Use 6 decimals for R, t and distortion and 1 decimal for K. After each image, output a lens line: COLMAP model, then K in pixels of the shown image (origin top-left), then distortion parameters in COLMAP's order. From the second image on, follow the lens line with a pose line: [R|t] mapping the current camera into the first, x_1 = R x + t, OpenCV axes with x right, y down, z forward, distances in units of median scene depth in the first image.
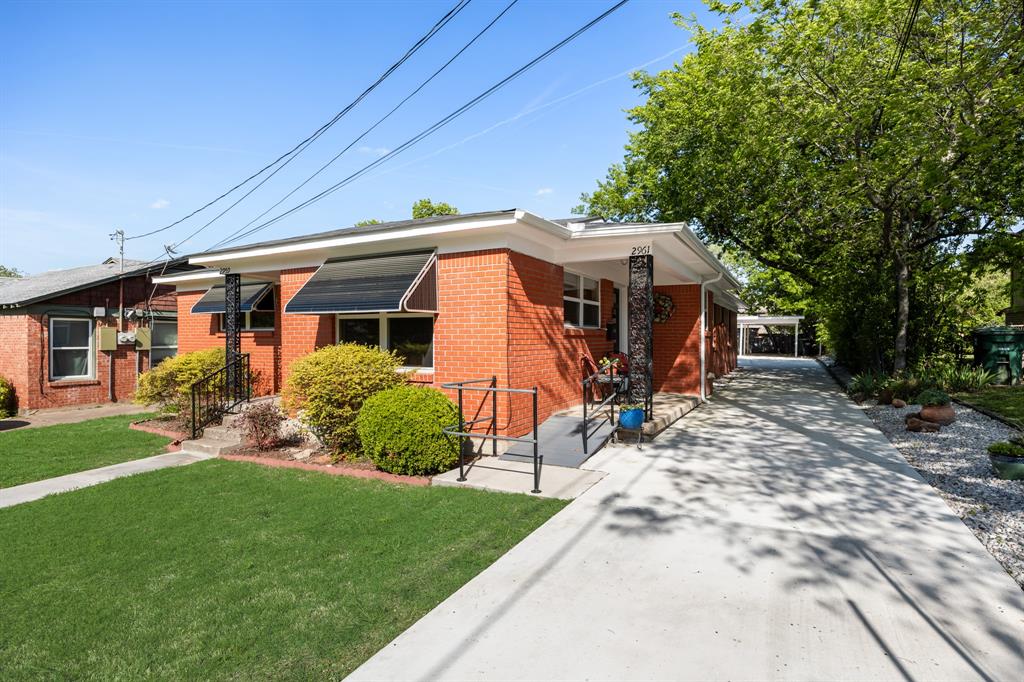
lens RADIAL K [[520.9, 0, 514.3], [0, 520.9, 350.8], [0, 0, 1]] dist [0.001814, 0.000166]
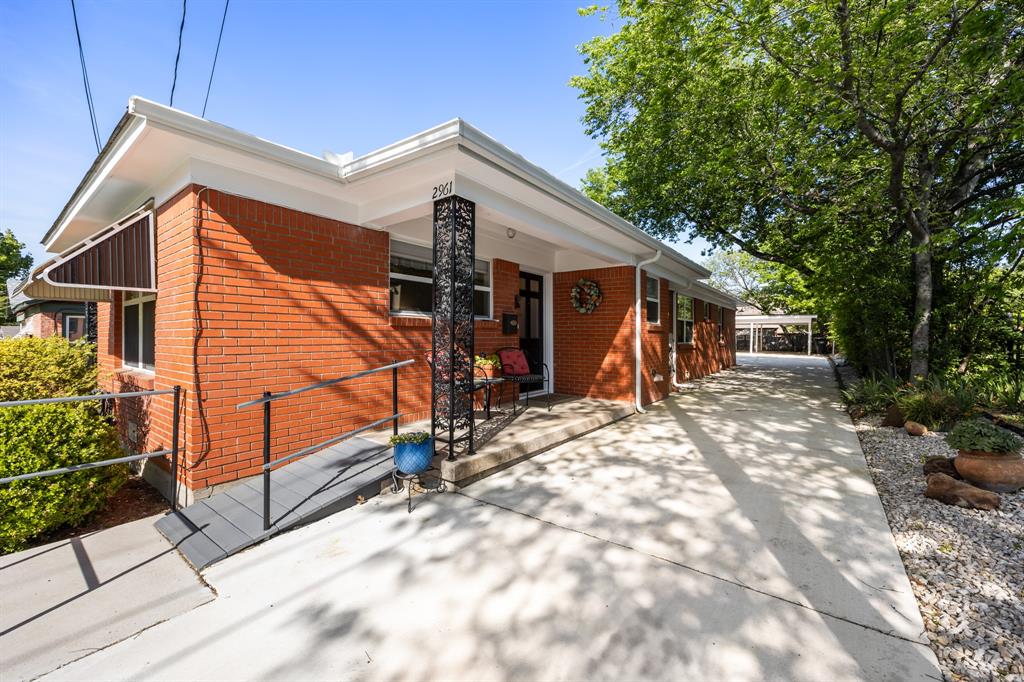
lens RADIAL K [[397.1, 0, 518.7], [0, 397.1, 339.7], [0, 0, 1]] dist [0.001024, -0.000030]
pose [[0.986710, 0.002890, -0.162468, 0.276076], [-0.006088, 0.999797, -0.019190, -0.000326], [0.162380, 0.019924, 0.986527, 0.357562]]
